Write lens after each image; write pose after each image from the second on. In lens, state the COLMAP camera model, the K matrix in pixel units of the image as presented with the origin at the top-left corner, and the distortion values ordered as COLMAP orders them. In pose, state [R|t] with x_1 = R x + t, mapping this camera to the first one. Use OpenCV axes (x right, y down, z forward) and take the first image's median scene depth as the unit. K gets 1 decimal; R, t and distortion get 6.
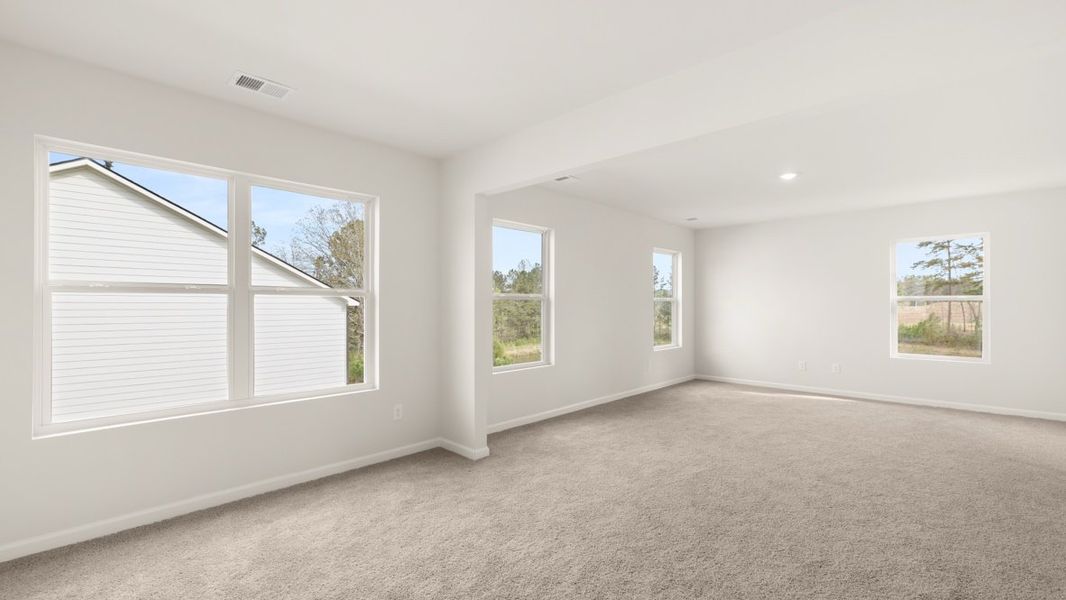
lens RADIAL K [[457.1, 0, 533.1], [0, 457.1, 303.9], [0, 0, 1]] dist [-0.001571, -0.000015]
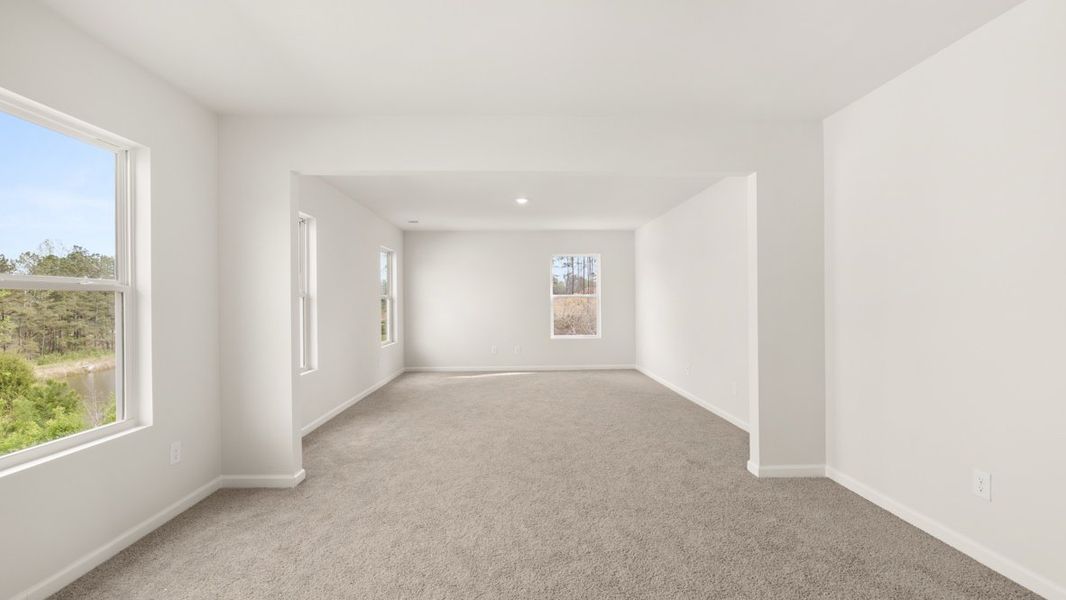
lens RADIAL K [[457.1, 0, 533.1], [0, 457.1, 303.9], [0, 0, 1]] dist [-0.001571, -0.000015]
pose [[0.702277, -0.010096, 0.711832, -0.402581], [0.006246, 0.999948, 0.008020, 0.000097], [-0.711876, -0.001186, 0.702304, 0.093101]]
